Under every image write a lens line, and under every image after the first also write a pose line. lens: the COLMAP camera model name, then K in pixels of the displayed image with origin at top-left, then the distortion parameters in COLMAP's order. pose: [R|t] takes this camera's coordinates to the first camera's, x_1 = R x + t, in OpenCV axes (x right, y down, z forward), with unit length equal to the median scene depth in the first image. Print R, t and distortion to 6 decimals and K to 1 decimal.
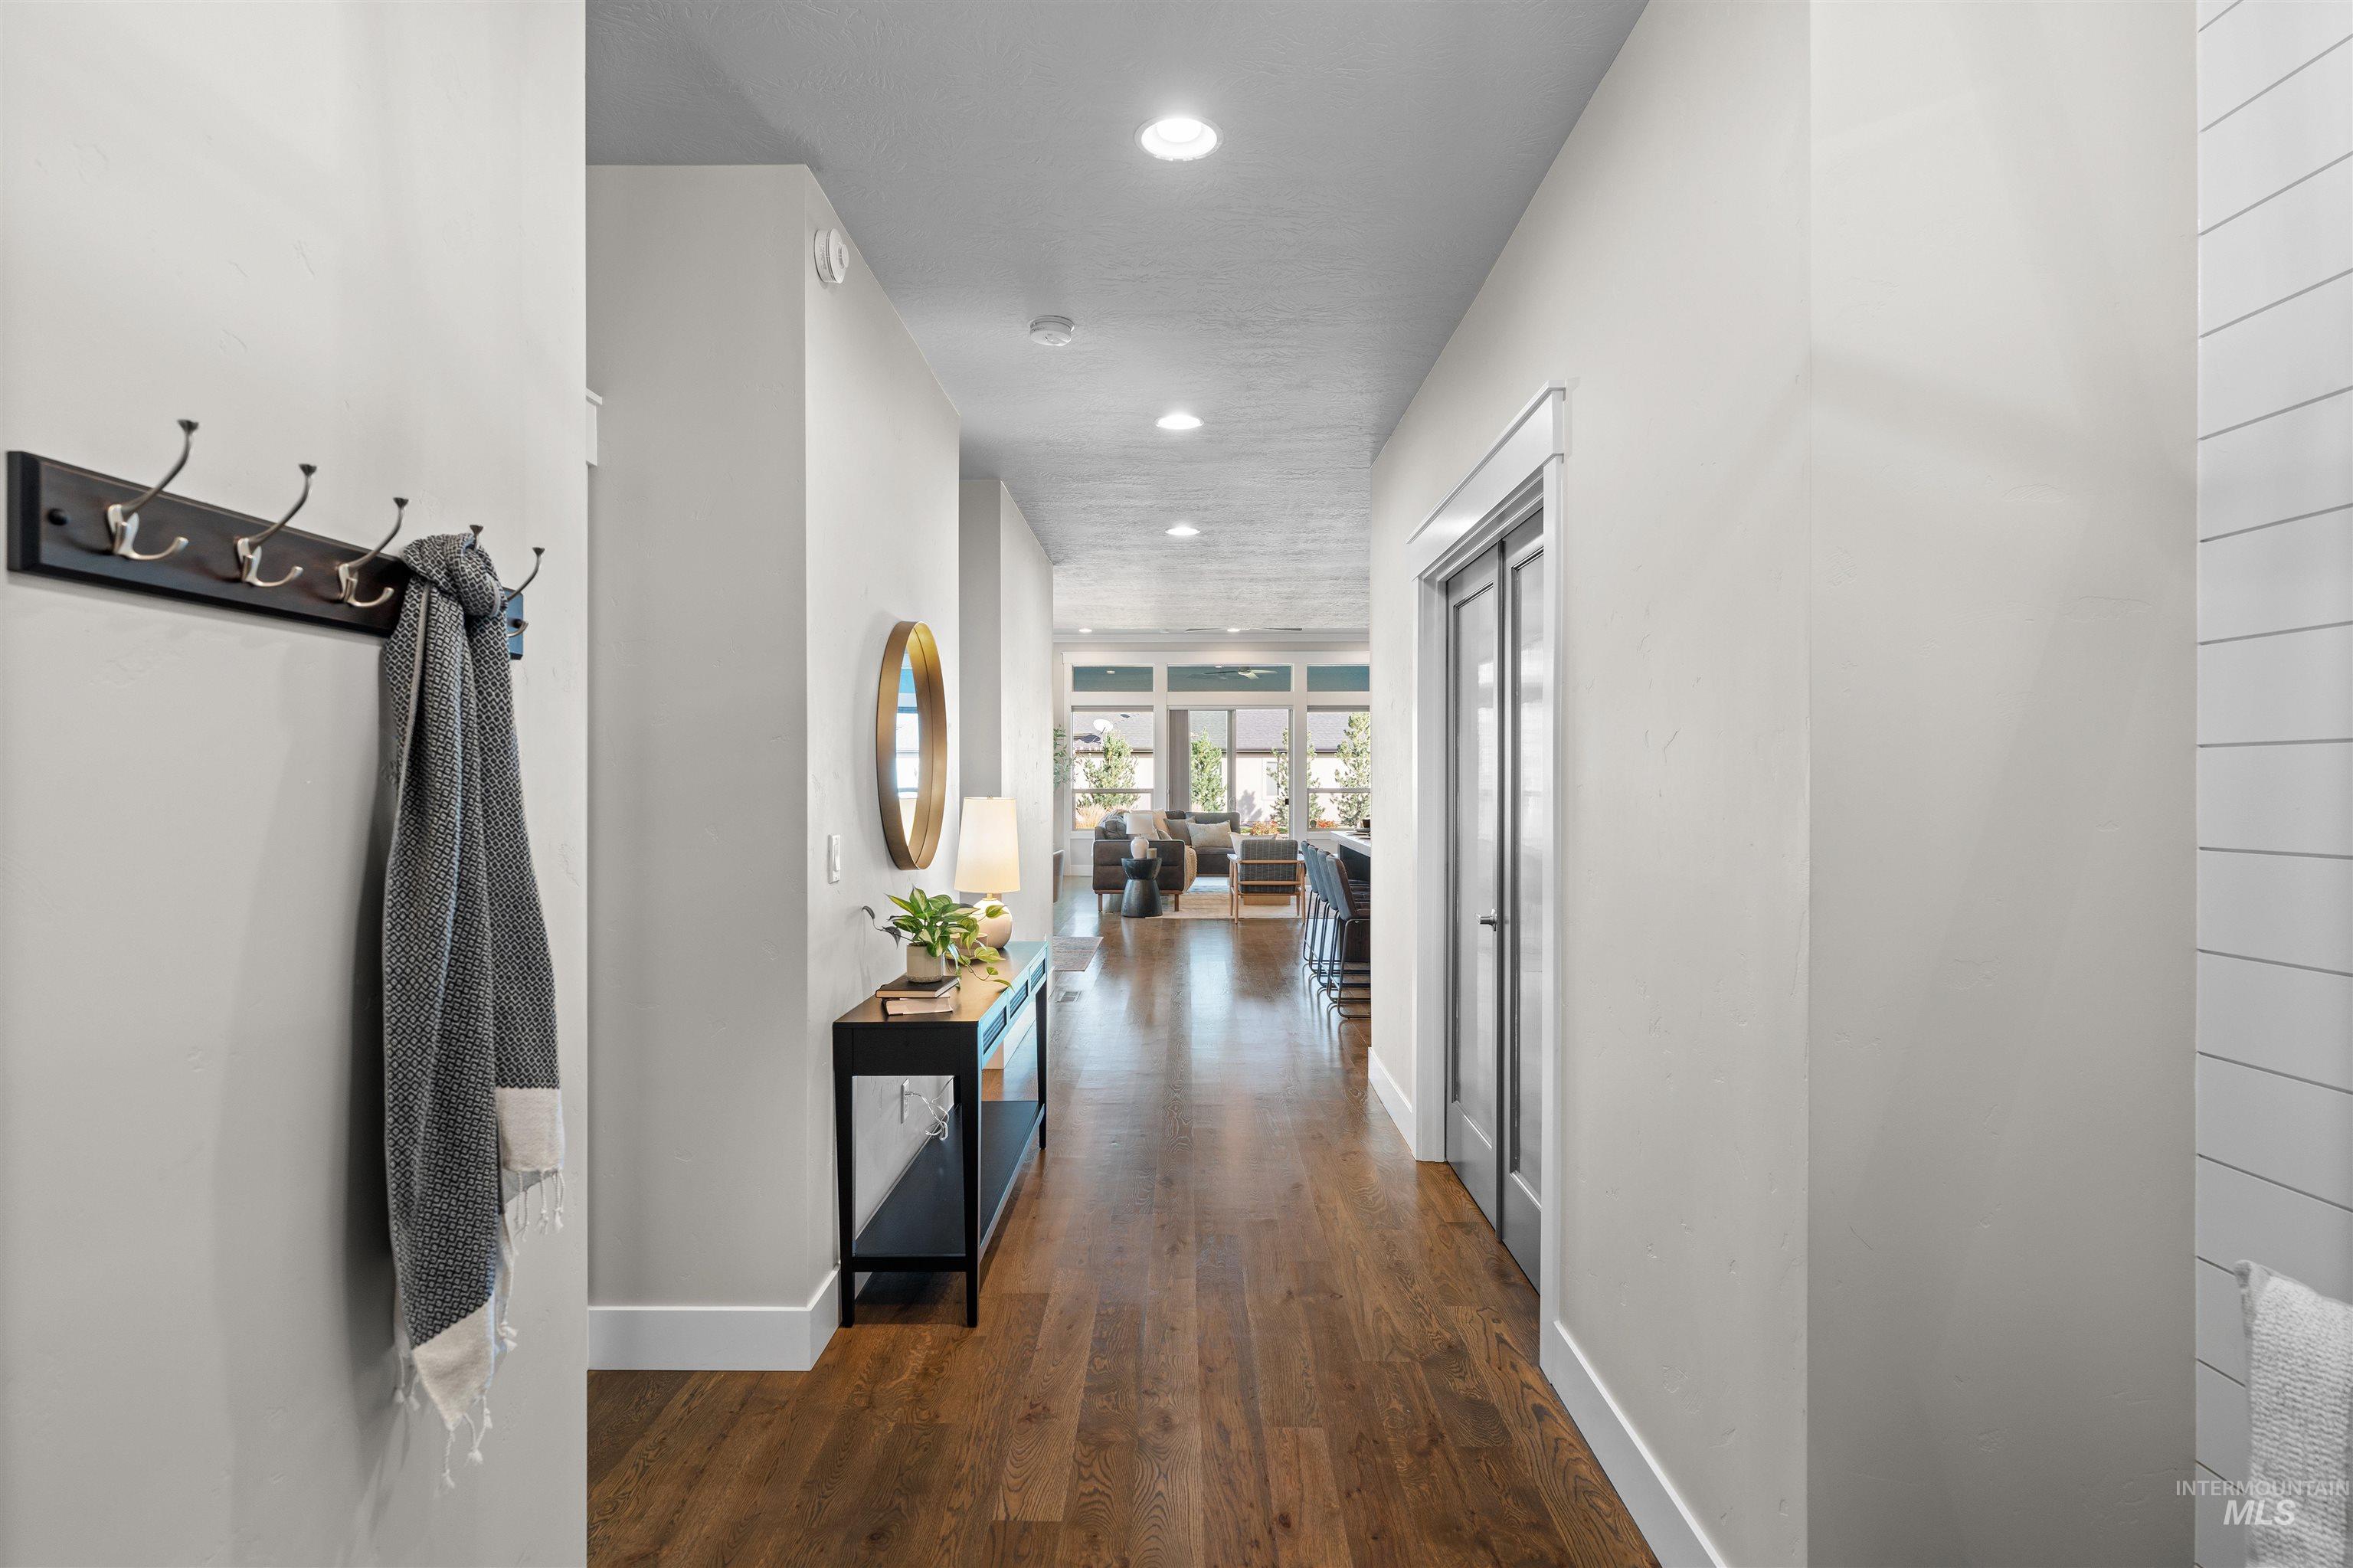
lens RADIAL K [[1243.4, 0, 1173.9], [0, 1243.4, 784.3], [0, 0, 1]] dist [-0.000859, 0.000332]
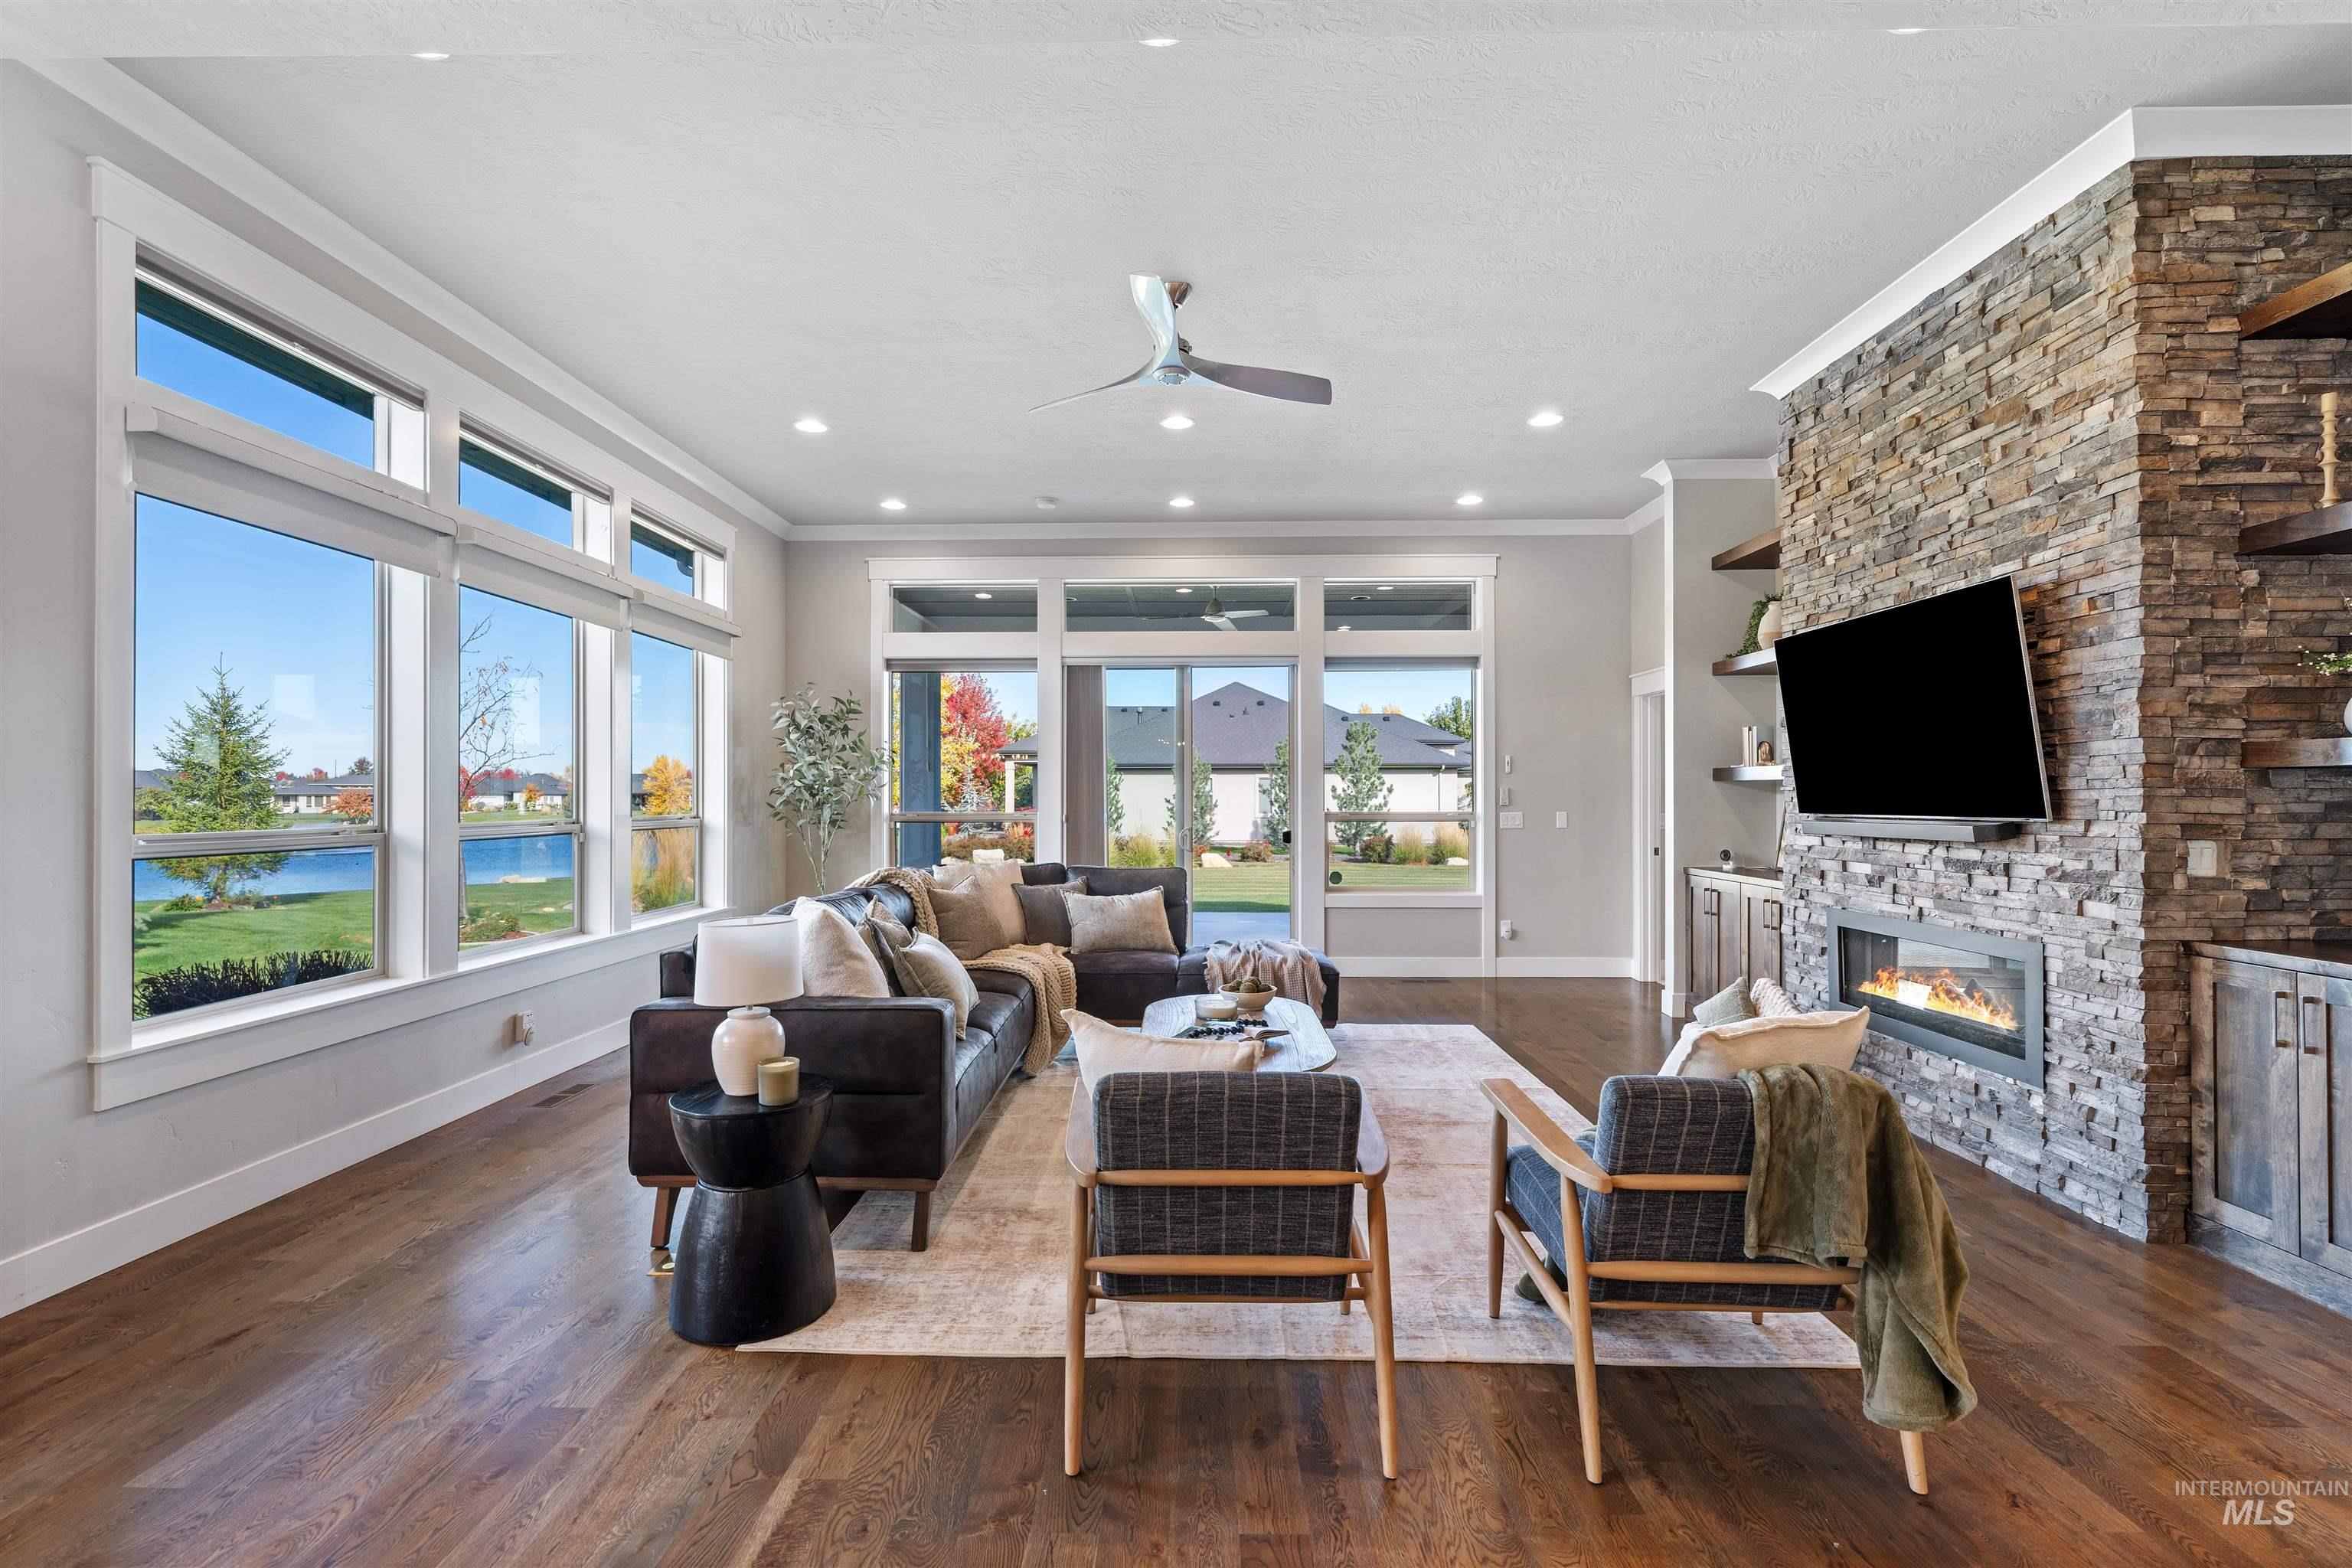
lens RADIAL K [[1055.1, 0, 1169.6], [0, 1055.1, 790.0], [0, 0, 1]] dist [-0.004896, 0.001161]
pose [[0.999917, -0.002115, -0.012725, 0.045861], [0.001976, 0.999939, -0.010858, -0.001639], [0.012748, 0.010832, 0.999860, 0.544031]]
